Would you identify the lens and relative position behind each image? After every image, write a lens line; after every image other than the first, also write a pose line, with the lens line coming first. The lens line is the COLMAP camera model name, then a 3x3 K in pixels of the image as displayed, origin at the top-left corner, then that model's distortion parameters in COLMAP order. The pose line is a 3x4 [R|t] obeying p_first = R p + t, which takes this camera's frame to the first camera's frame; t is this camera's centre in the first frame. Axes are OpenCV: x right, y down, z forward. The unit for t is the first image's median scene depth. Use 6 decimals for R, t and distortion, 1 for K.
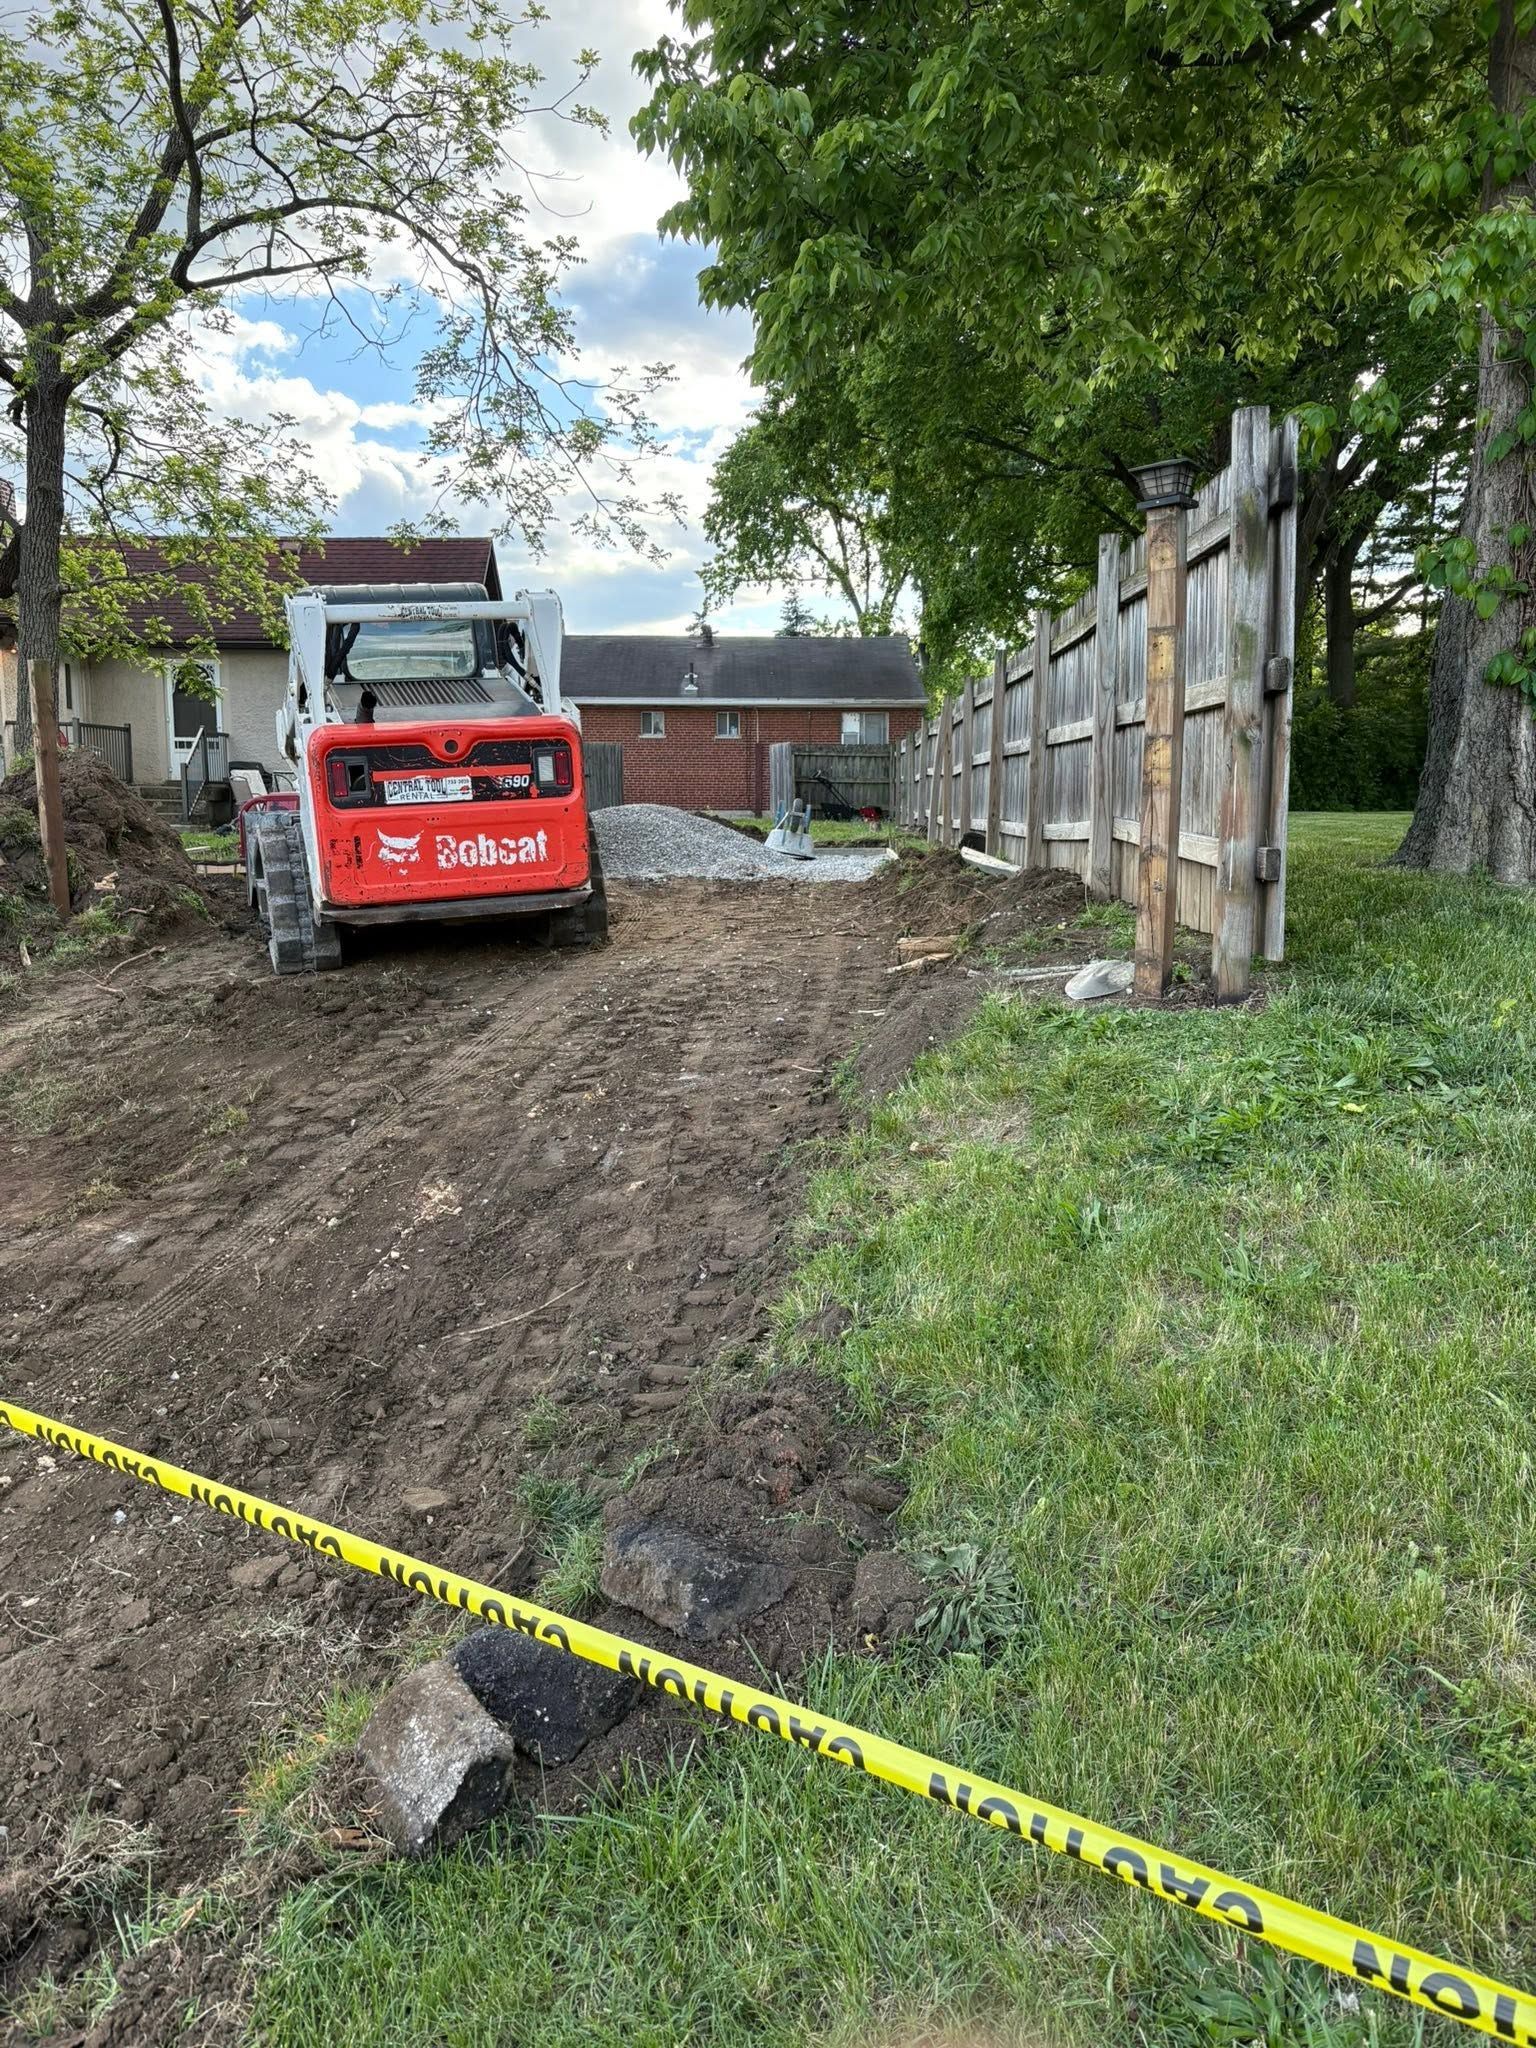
lens RADIAL K [[1508.4, 0, 779.9], [0, 1508.4, 1072.8], [0, 0, 1]] dist [0.021765, -0.023921]
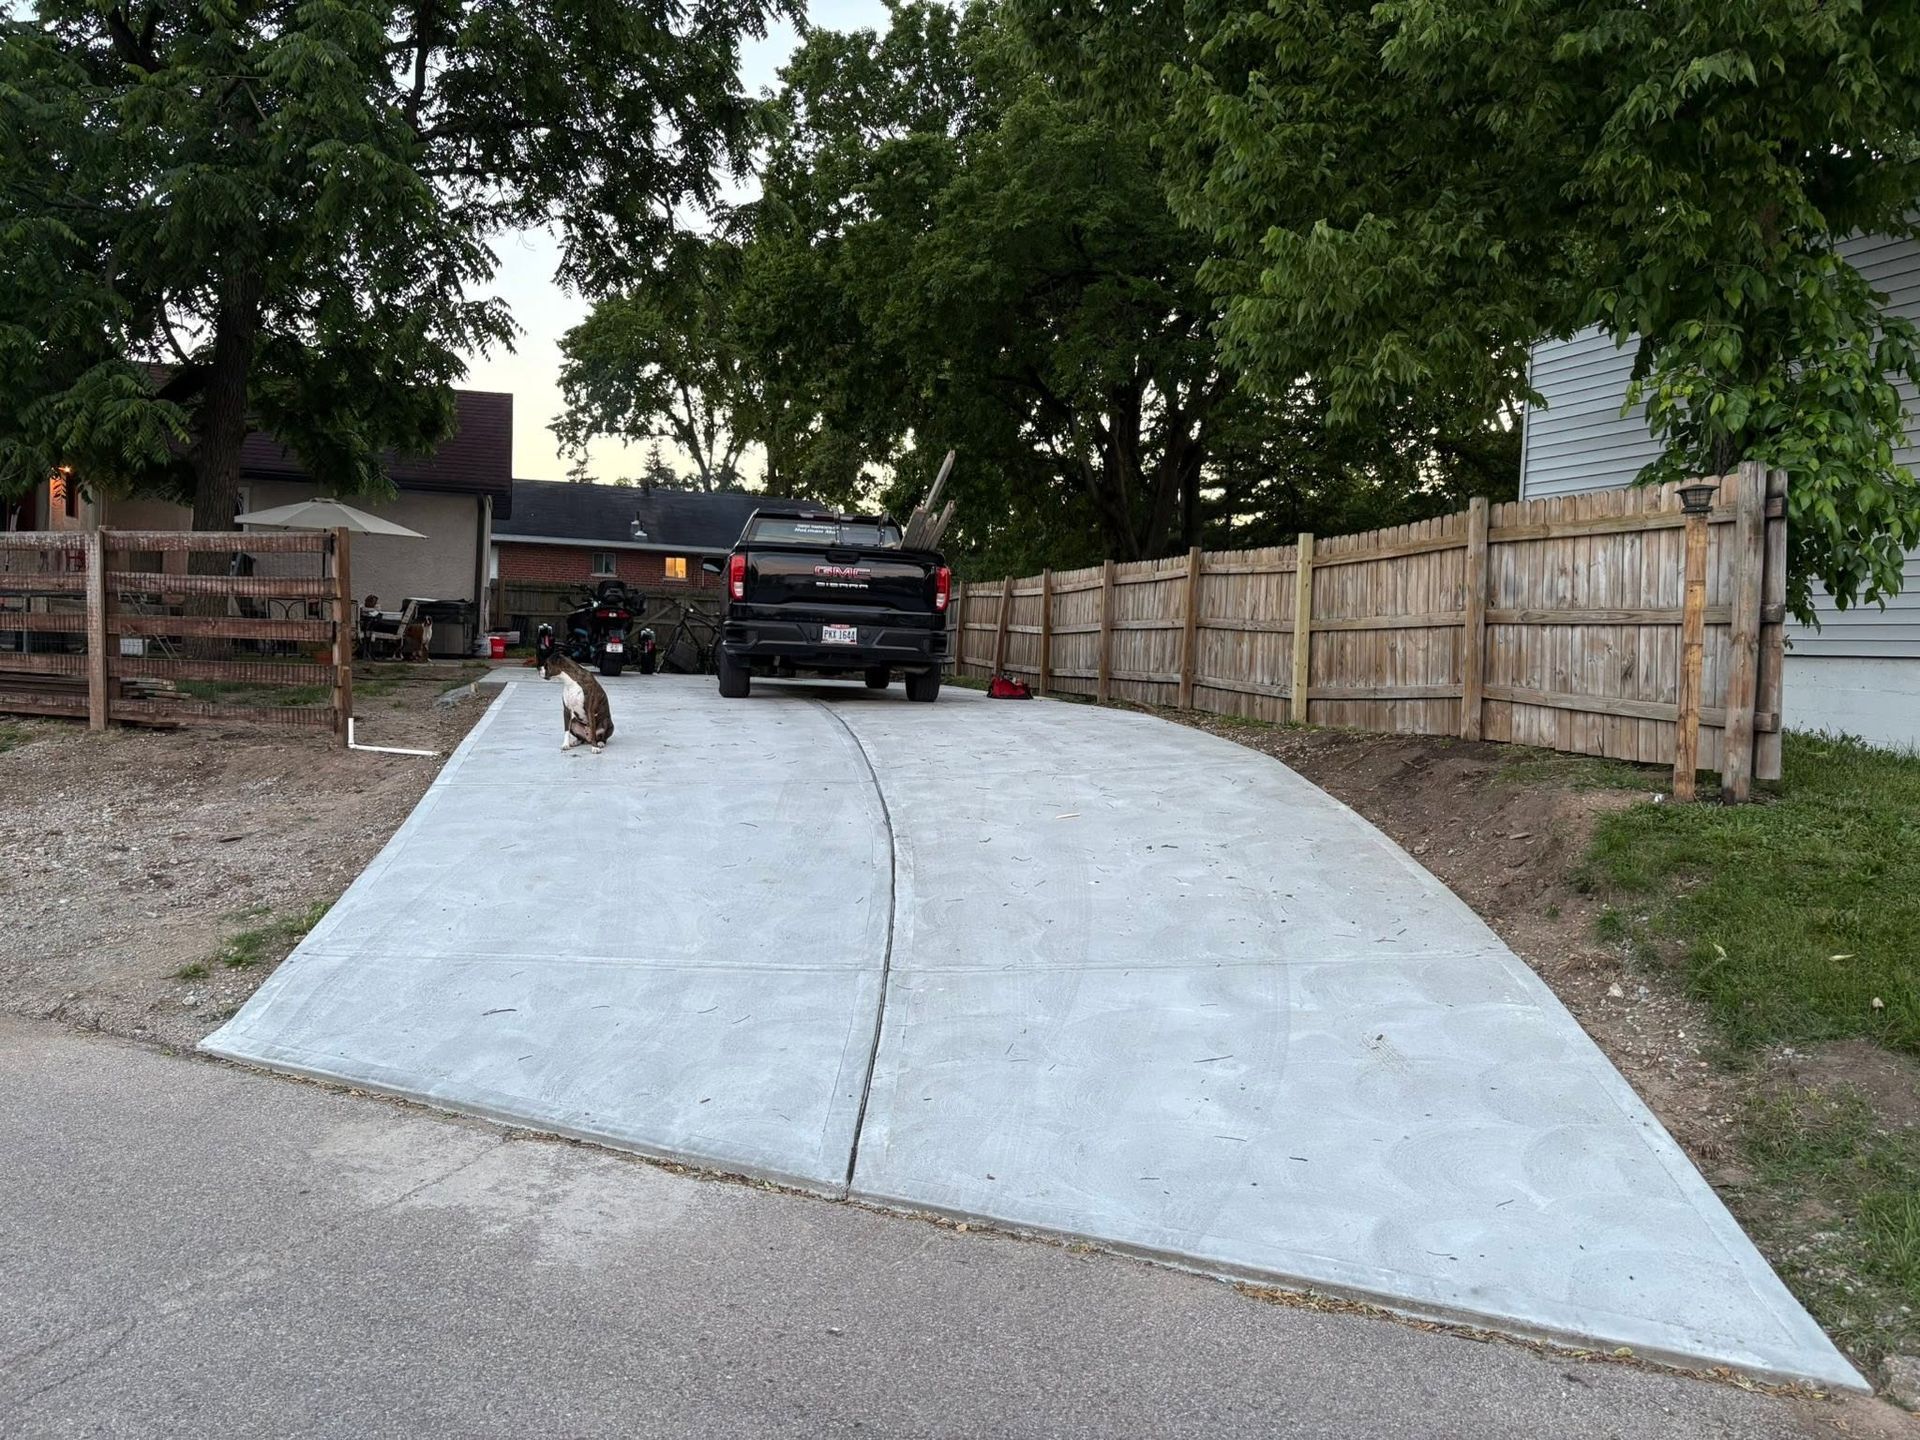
lens RADIAL K [[1414.1, 0, 970.0], [0, 1414.1, 731.0], [0, 0, 1]] dist [0.021765, -0.023921]
pose [[0.959596, 0.020368, 0.280643, -0.050330], [0.011679, 0.993634, -0.112046, 0.001946], [-0.281139, 0.110796, 0.953250, -0.012992]]
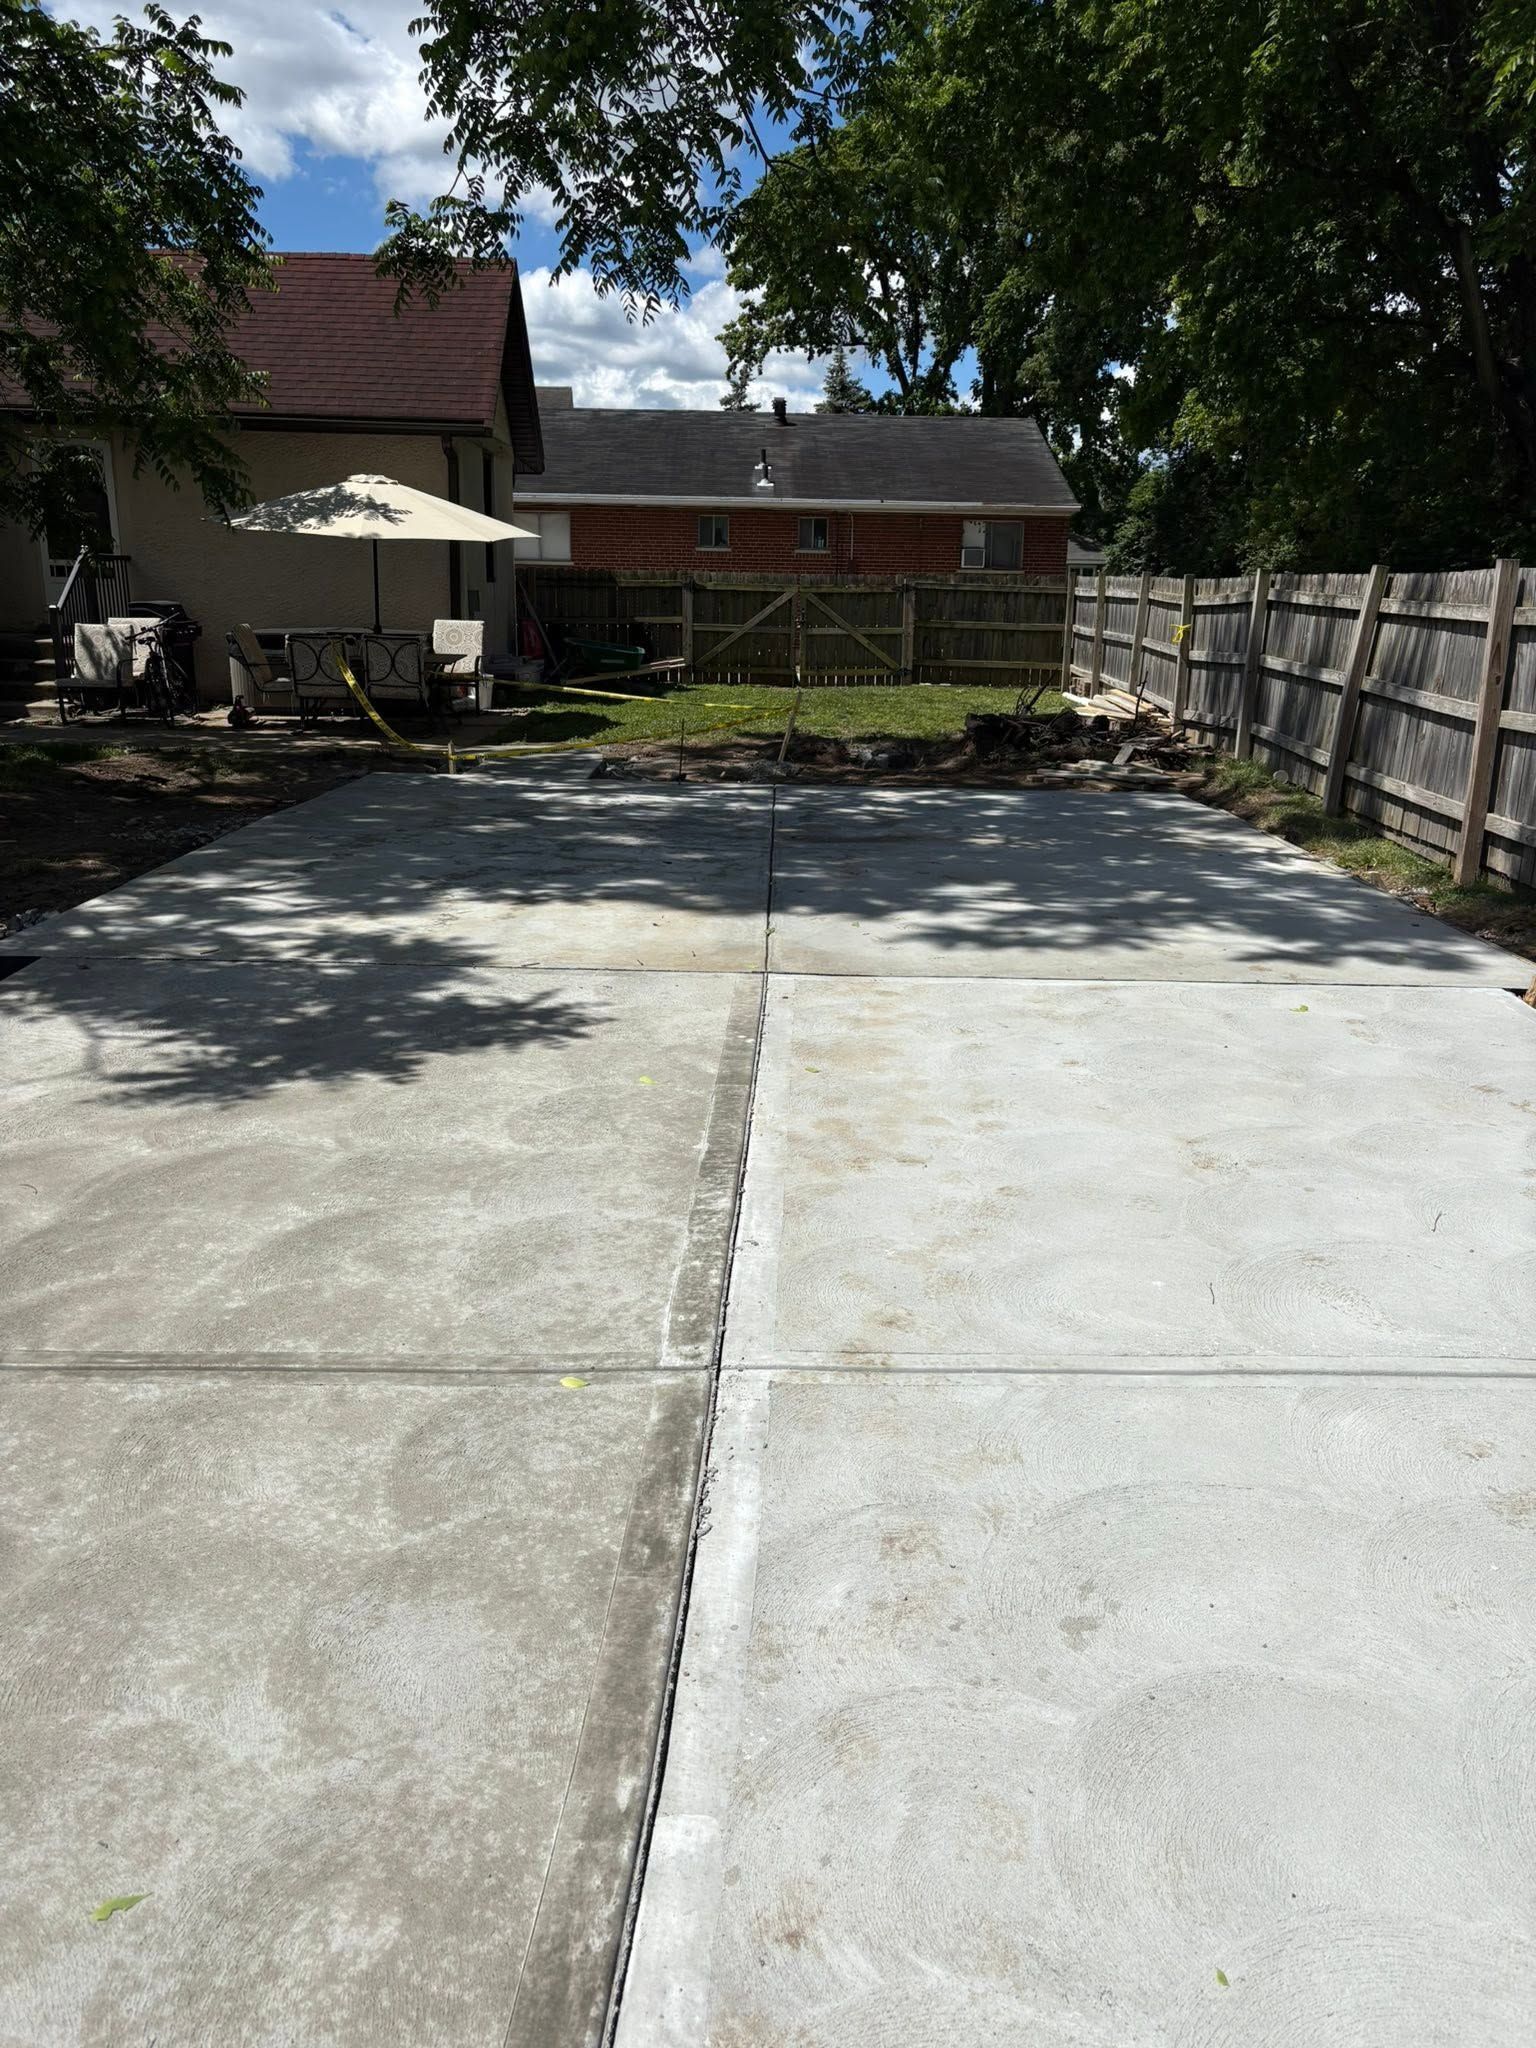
lens RADIAL K [[1508.4, 0, 770.0], [0, 1508.4, 1031.6], [0, 0, 1]] dist [0.021765, -0.023921]
pose [[0.999865, 0.016381, 0.001549, -0.023100], [-0.016453, 0.993967, 0.108439, -0.027688], [0.000237, -0.108450, 0.994102, 0.092741]]
